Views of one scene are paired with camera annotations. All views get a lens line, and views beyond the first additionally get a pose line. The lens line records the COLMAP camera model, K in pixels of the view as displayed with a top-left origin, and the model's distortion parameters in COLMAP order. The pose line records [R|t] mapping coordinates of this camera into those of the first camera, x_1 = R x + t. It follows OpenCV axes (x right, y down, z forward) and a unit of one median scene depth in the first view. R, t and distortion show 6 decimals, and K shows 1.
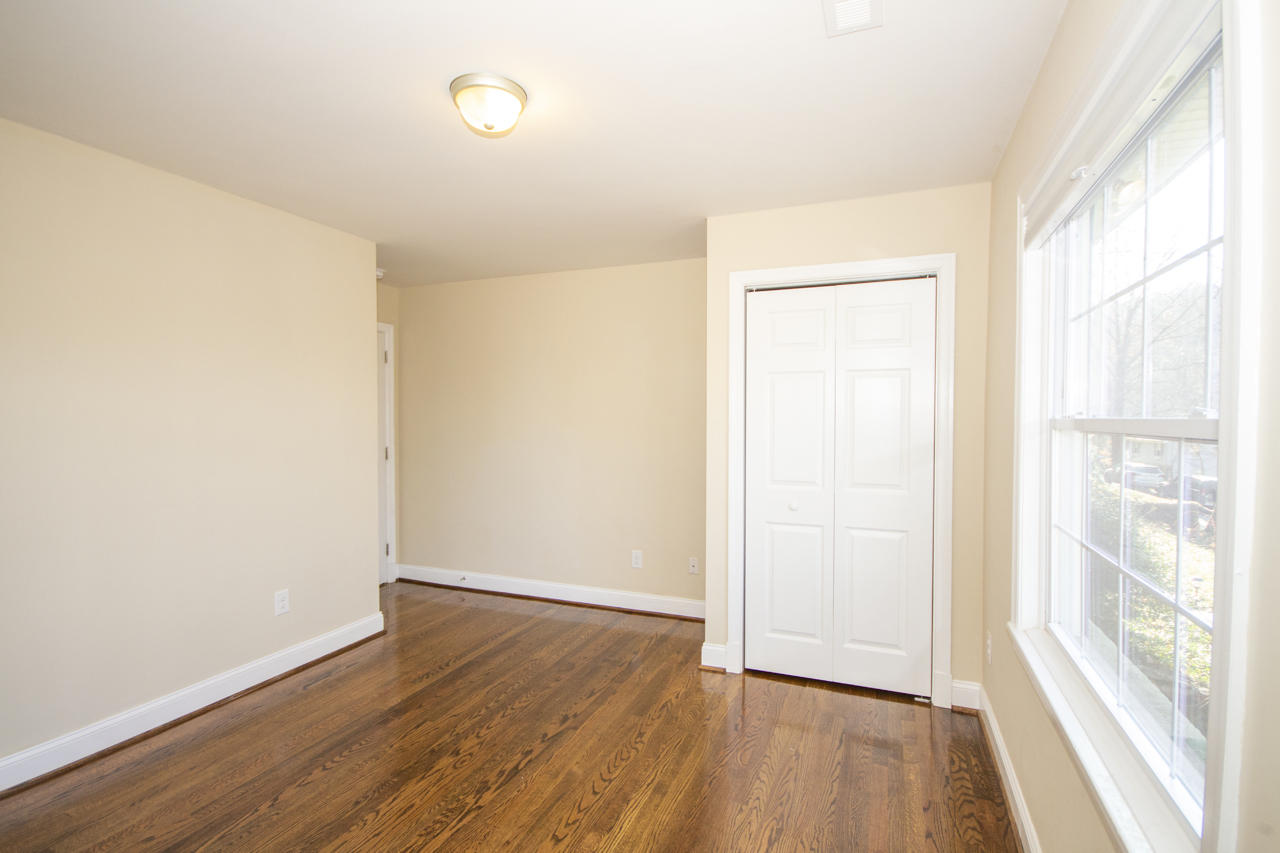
lens RADIAL K [[597.4, 0, 637.8], [0, 597.4, 426.0], [0, 0, 1]] dist [-0.005310, 0.000117]
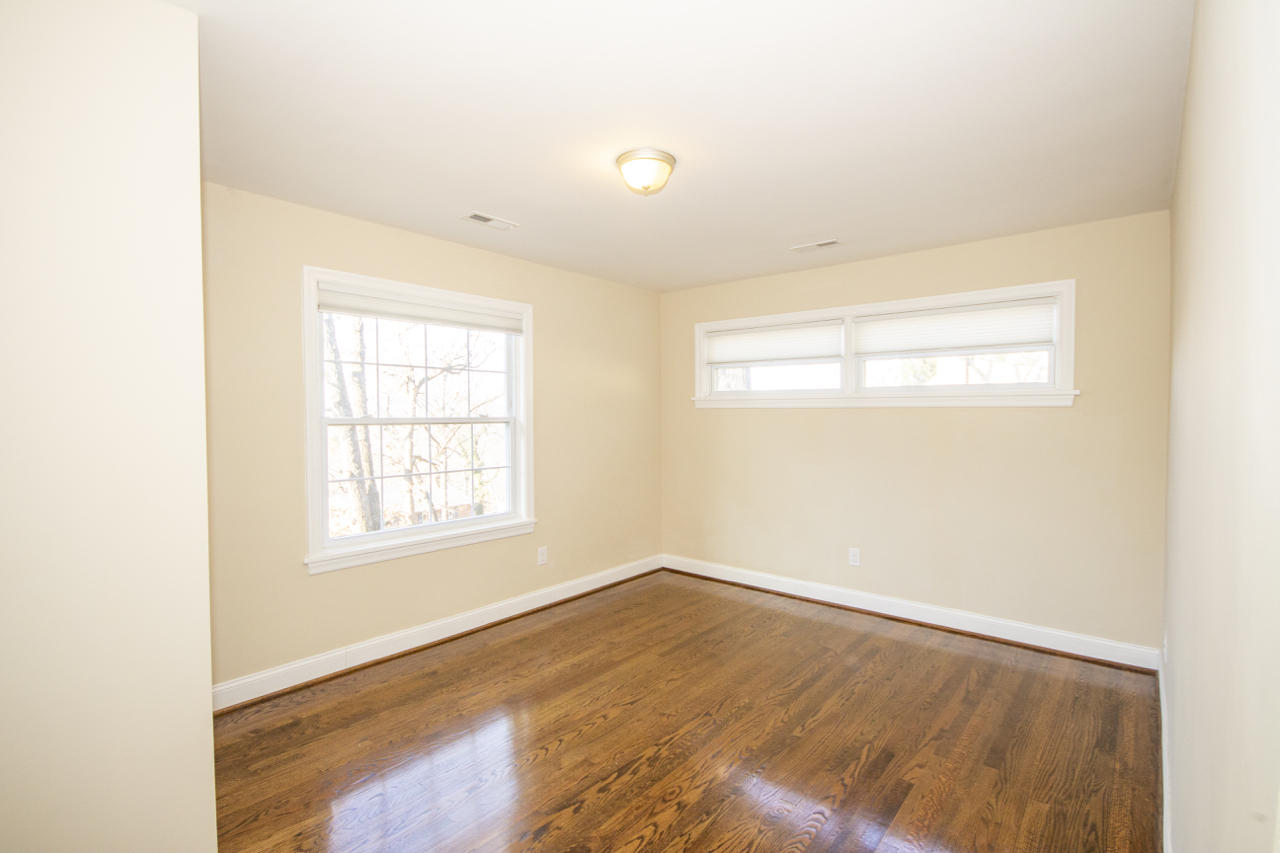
lens RADIAL K [[597.4, 0, 644.6], [0, 597.4, 426.3], [0, 0, 1]] dist [-0.005310, 0.000117]
pose [[-0.955896, -0.006152, 0.293640, -0.526013], [0.003771, 0.999441, 0.033214, -0.034469], [-0.293680, 0.032856, -0.955339, 1.898443]]
